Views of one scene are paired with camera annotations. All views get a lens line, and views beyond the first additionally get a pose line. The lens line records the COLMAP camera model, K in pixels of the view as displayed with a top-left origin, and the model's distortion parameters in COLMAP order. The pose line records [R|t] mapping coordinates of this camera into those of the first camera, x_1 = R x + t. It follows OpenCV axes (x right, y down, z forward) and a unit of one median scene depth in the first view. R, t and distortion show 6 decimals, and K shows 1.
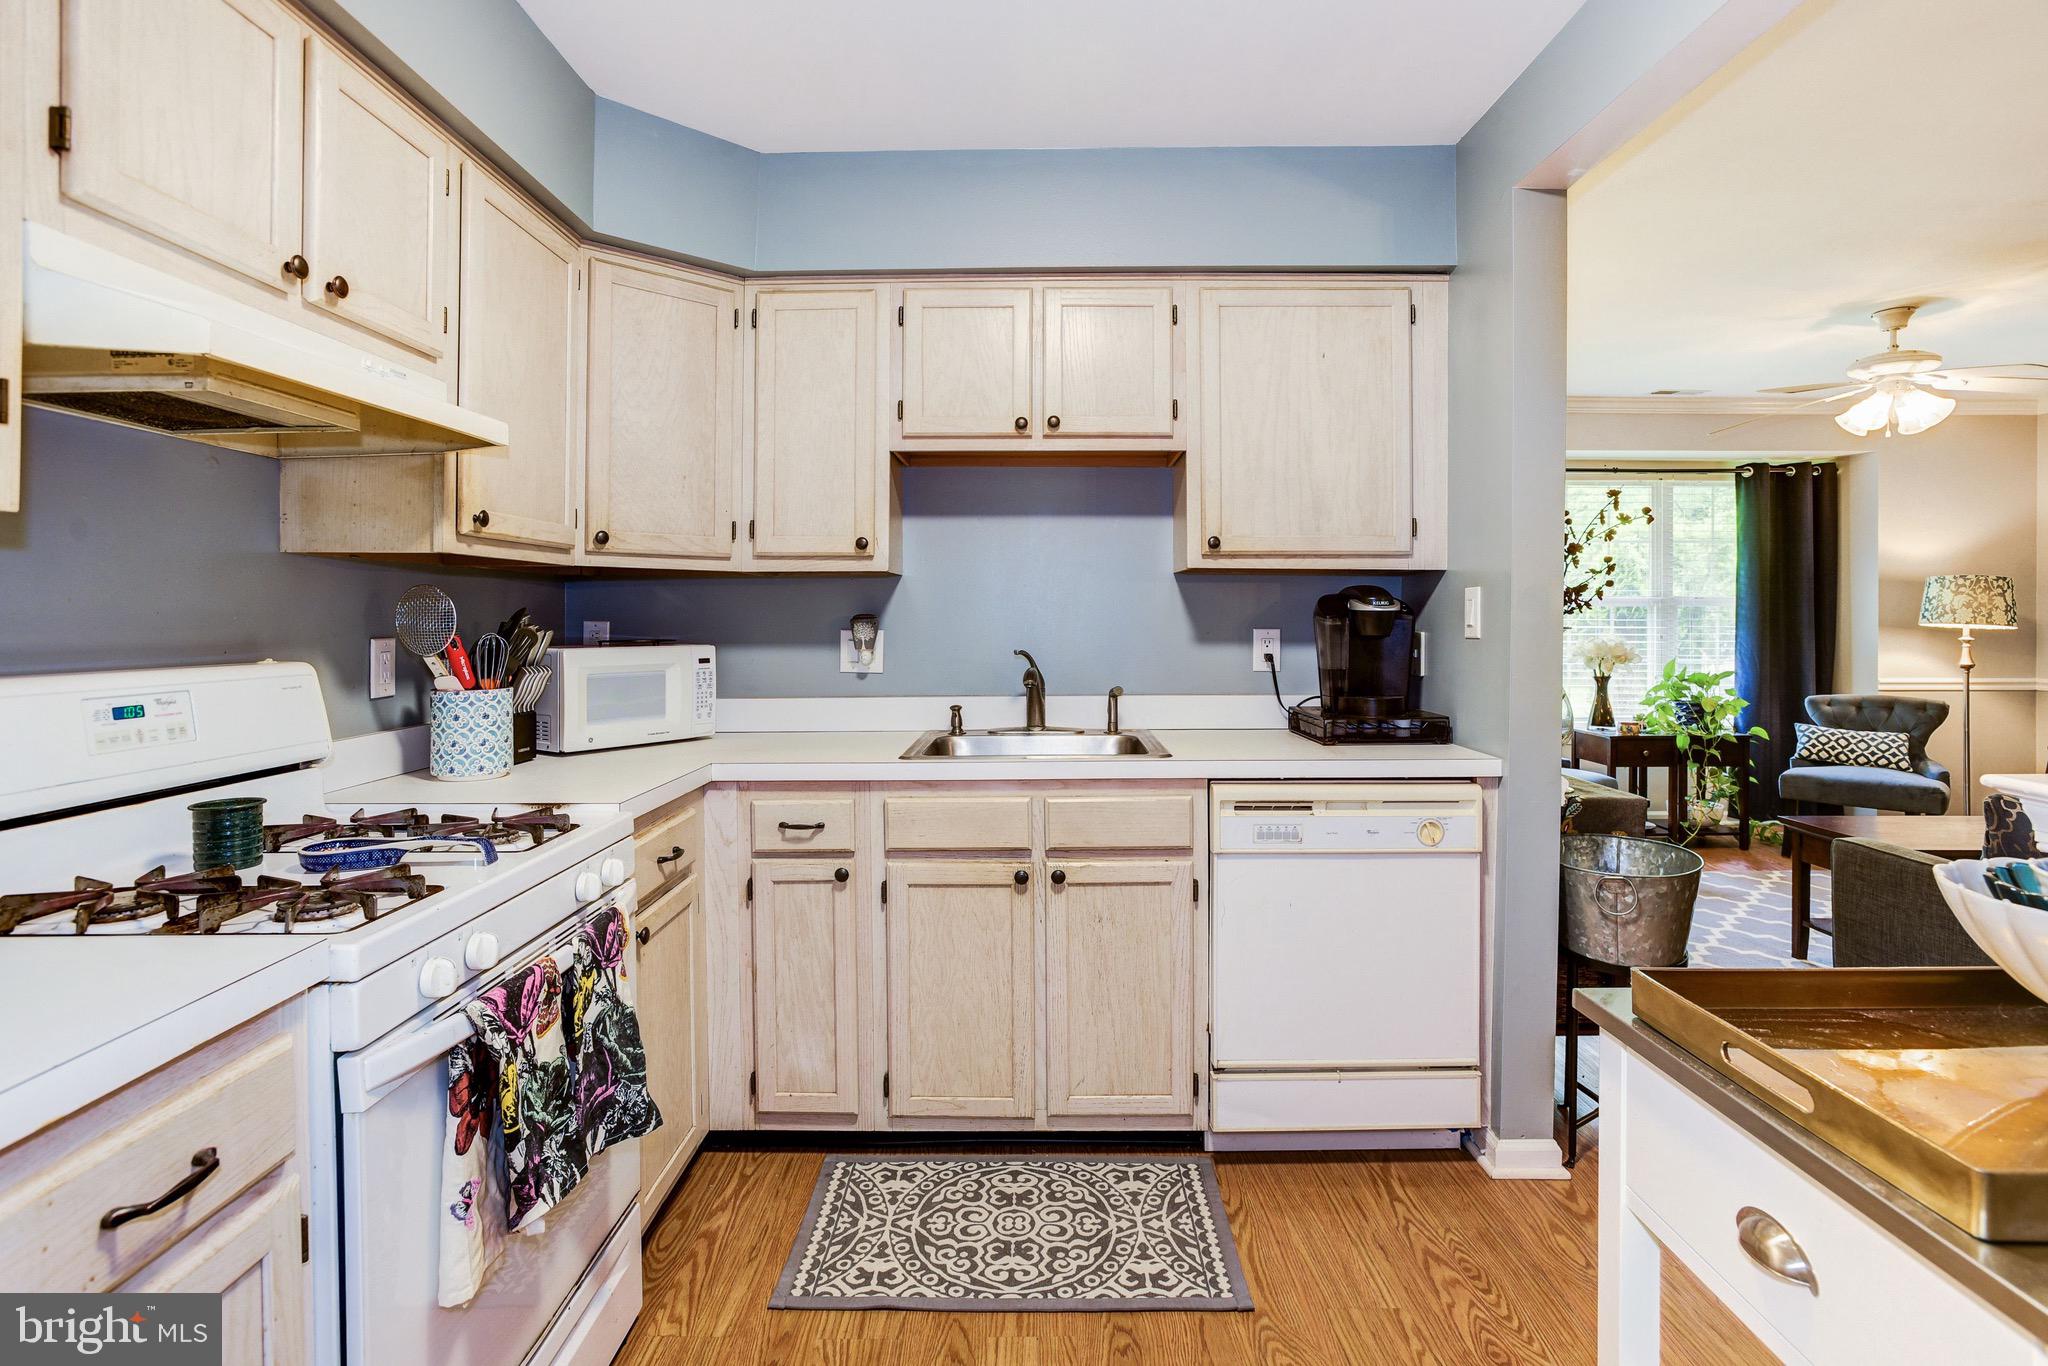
lens RADIAL K [[1040.2, 0, 1012.6], [0, 1040.2, 612.3], [0, 0, 1]] dist [-0.051295, 0.032890]
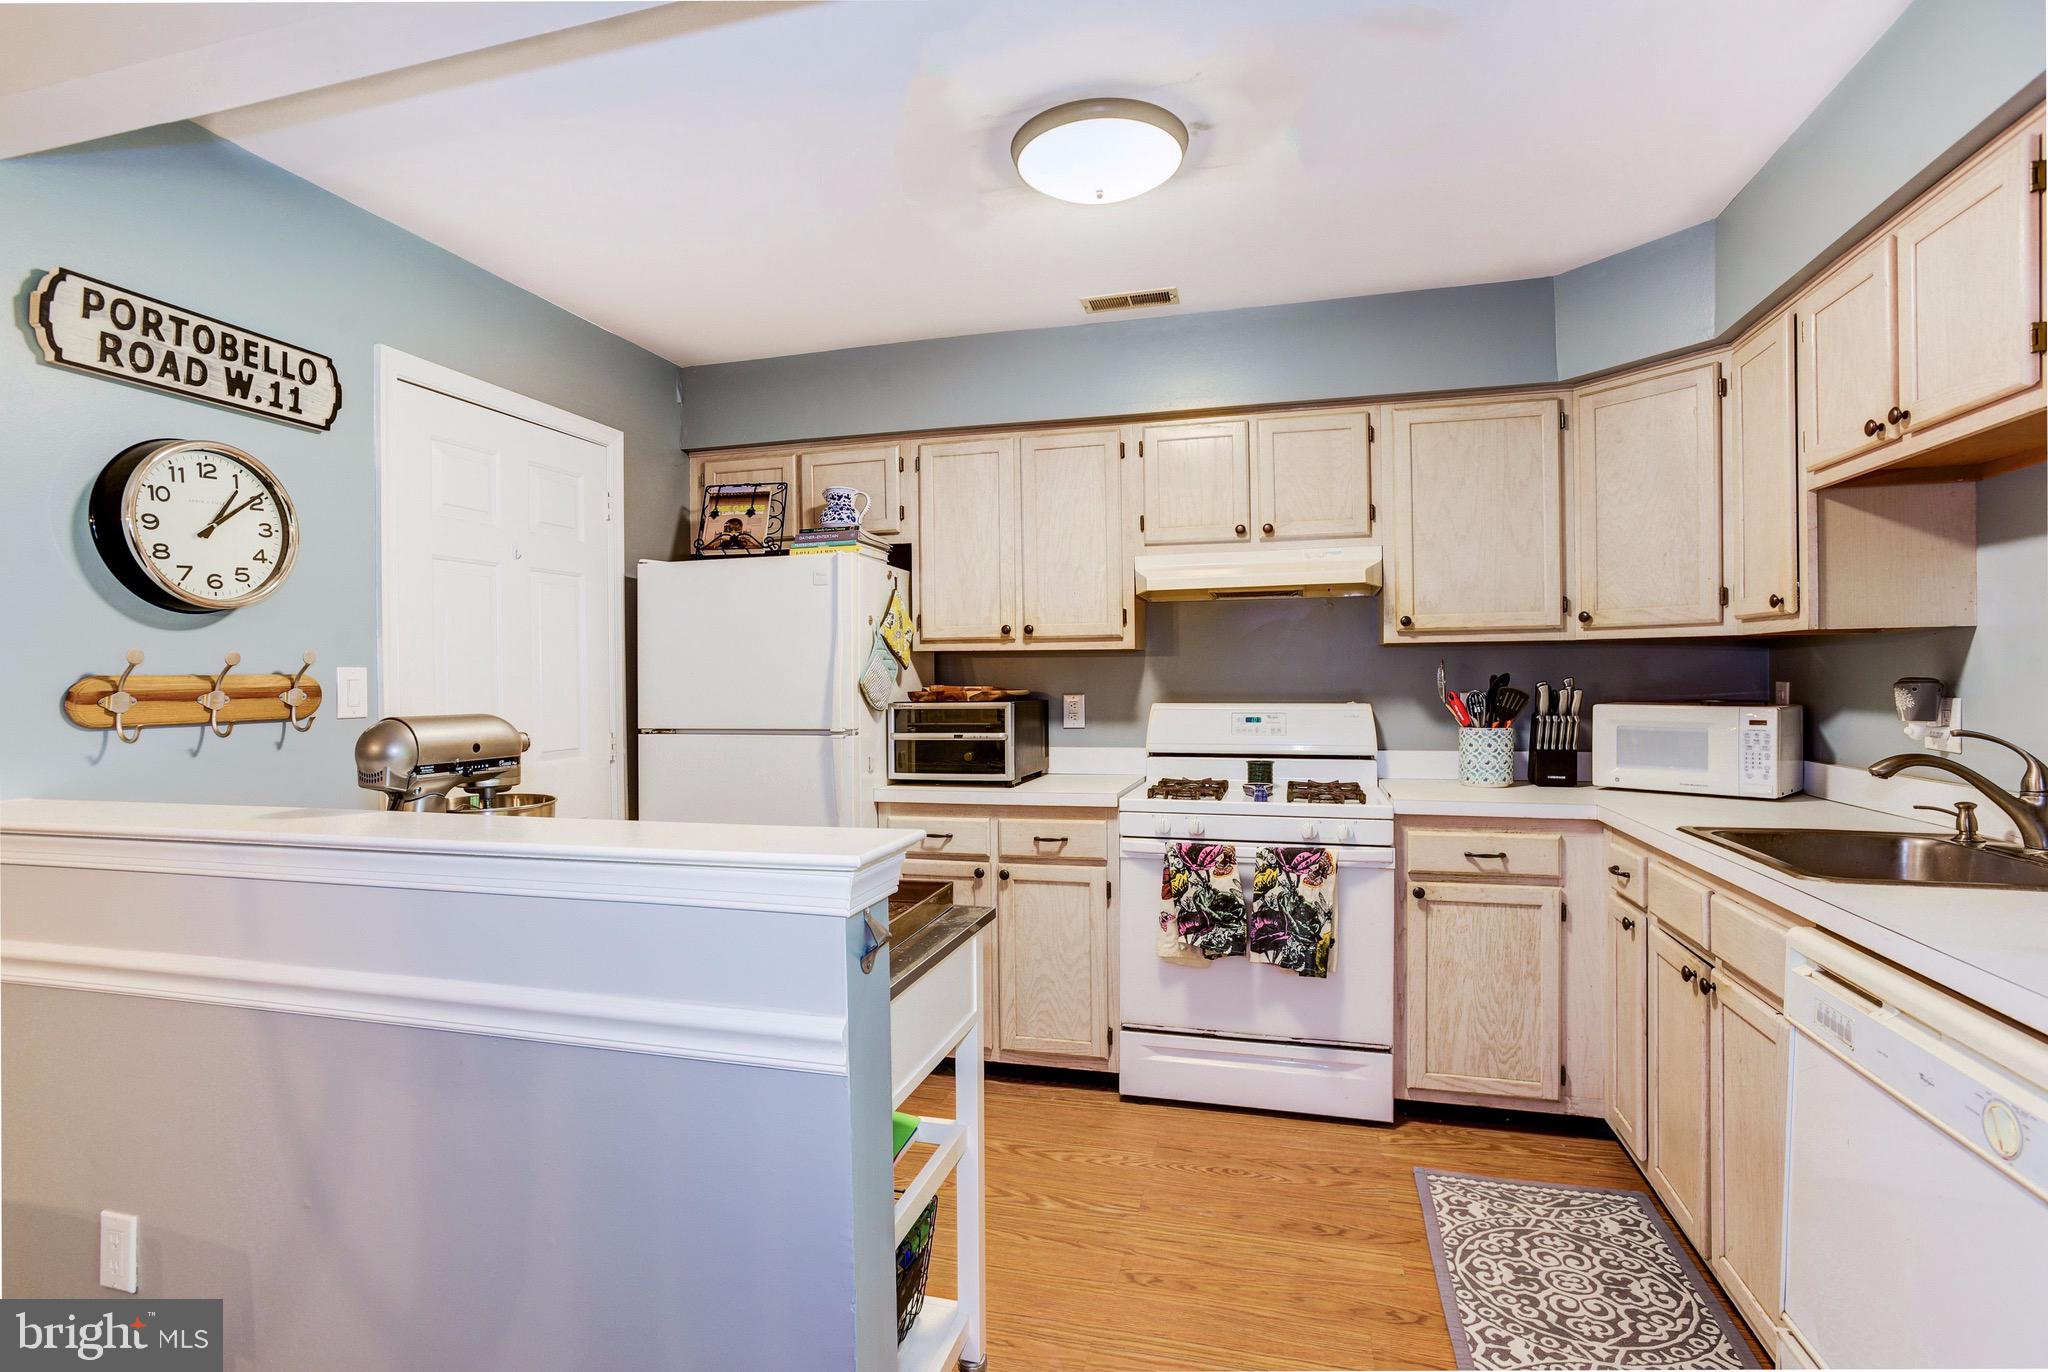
lens RADIAL K [[965.1, 0, 971.0], [0, 965.1, 680.1], [0, 0, 1]] dist [-0.040685, 0.020391]
pose [[-0.305470, 0.009430, -0.952155, 0.954144], [0.012281, 0.999907, 0.005963, -0.011780], [0.952122, -0.009872, -0.305558, 0.659525]]
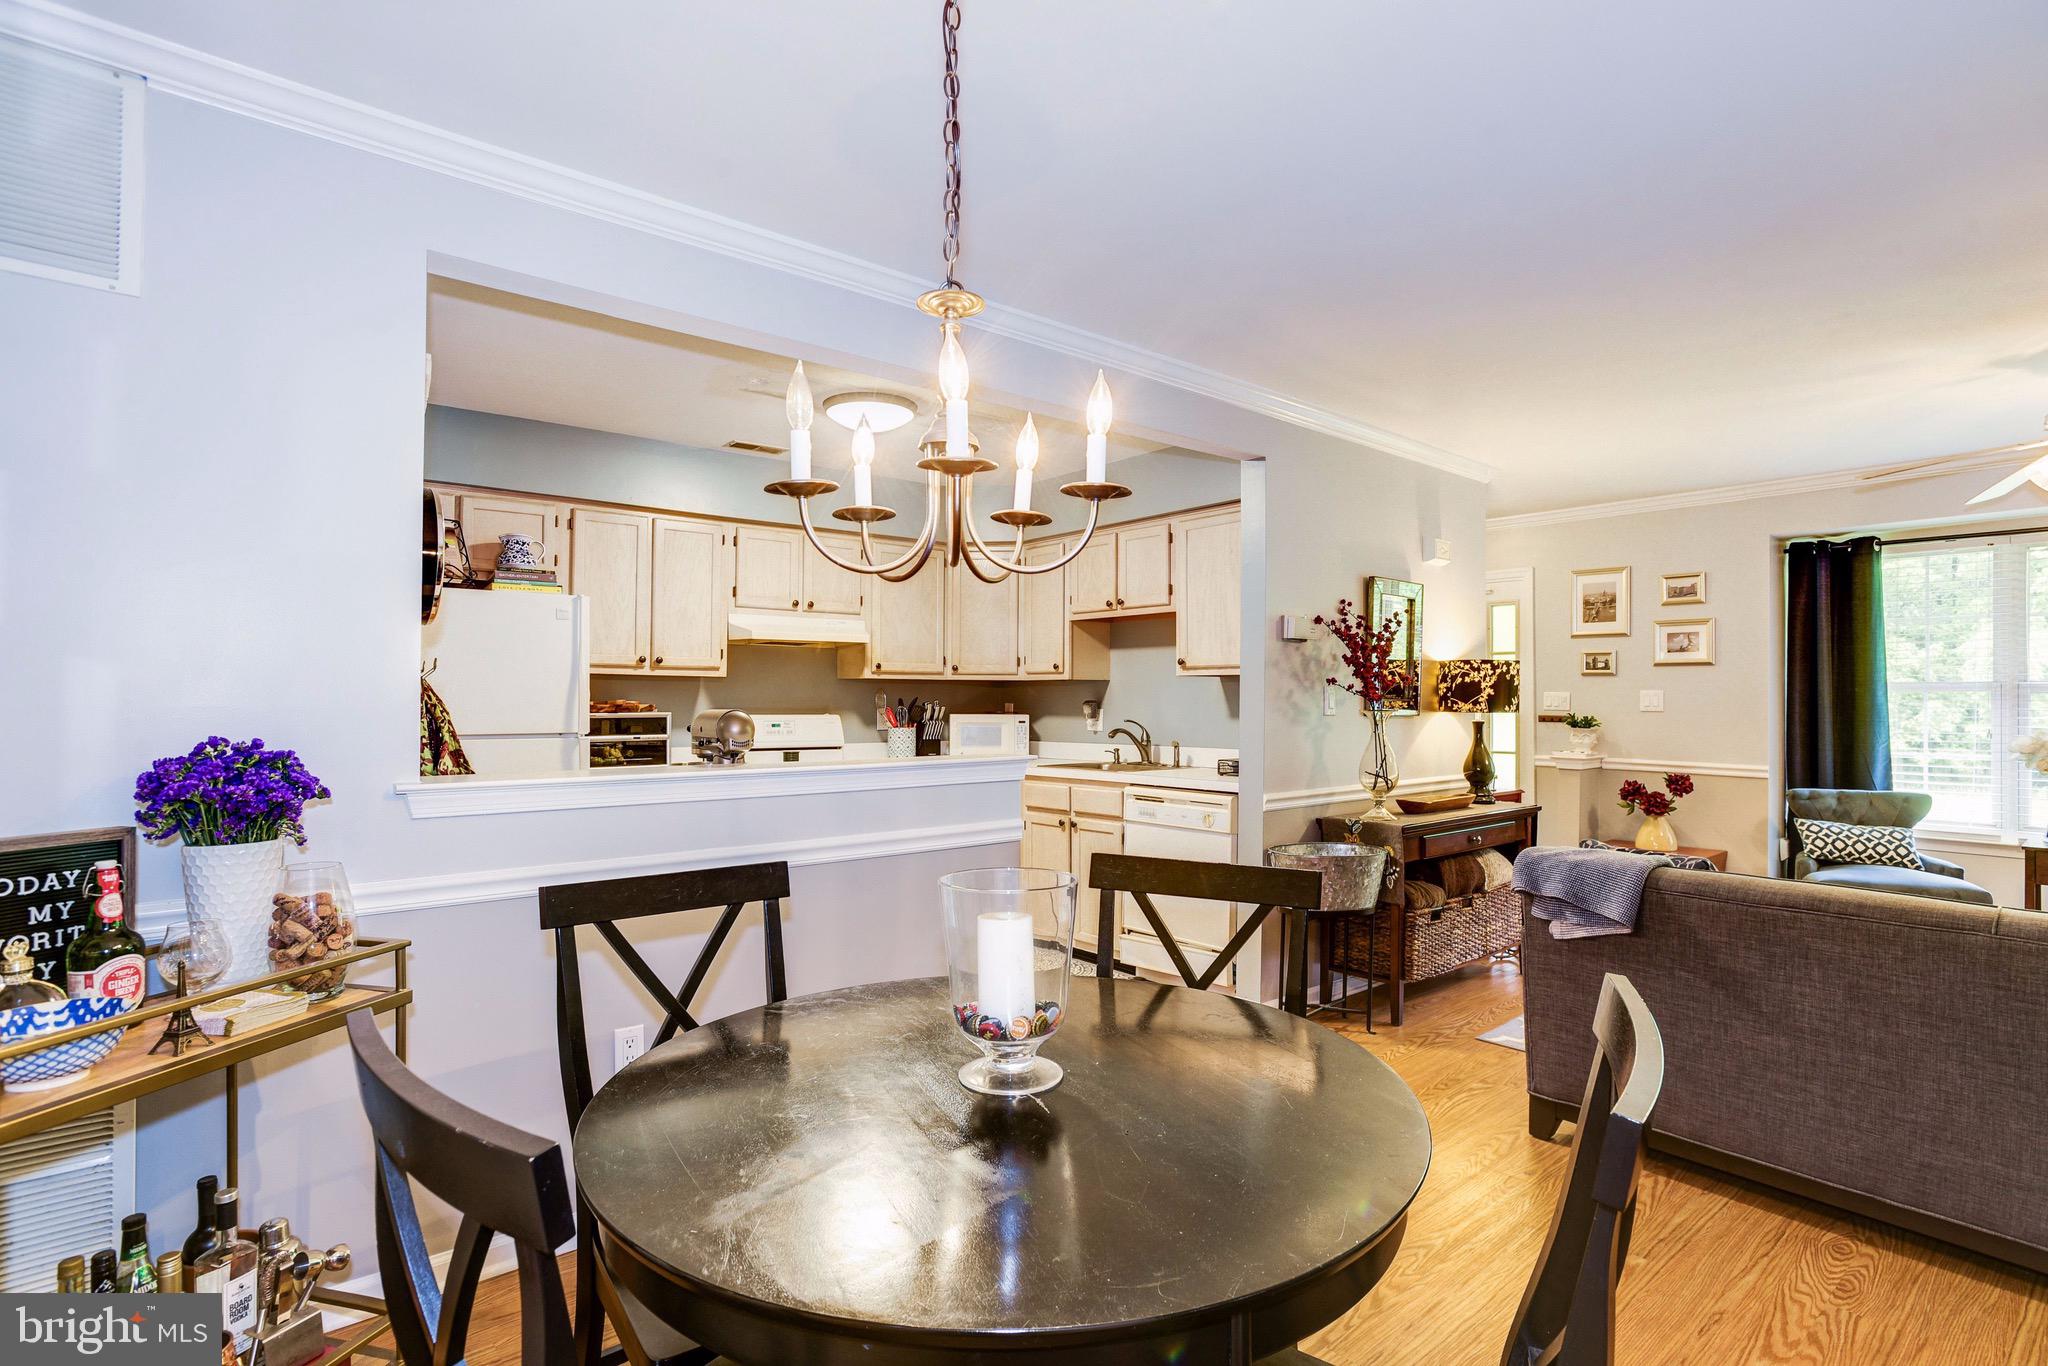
lens RADIAL K [[981.2, 0, 988.8], [0, 981.2, 693.4], [0, 0, 1]] dist [-0.094386, 0.024829]
pose [[0.619260, -0.003021, -0.785180, 1.496772], [-0.002229, 0.999982, -0.005606, -0.000555], [0.785182, 0.005221, 0.619242, -0.372130]]
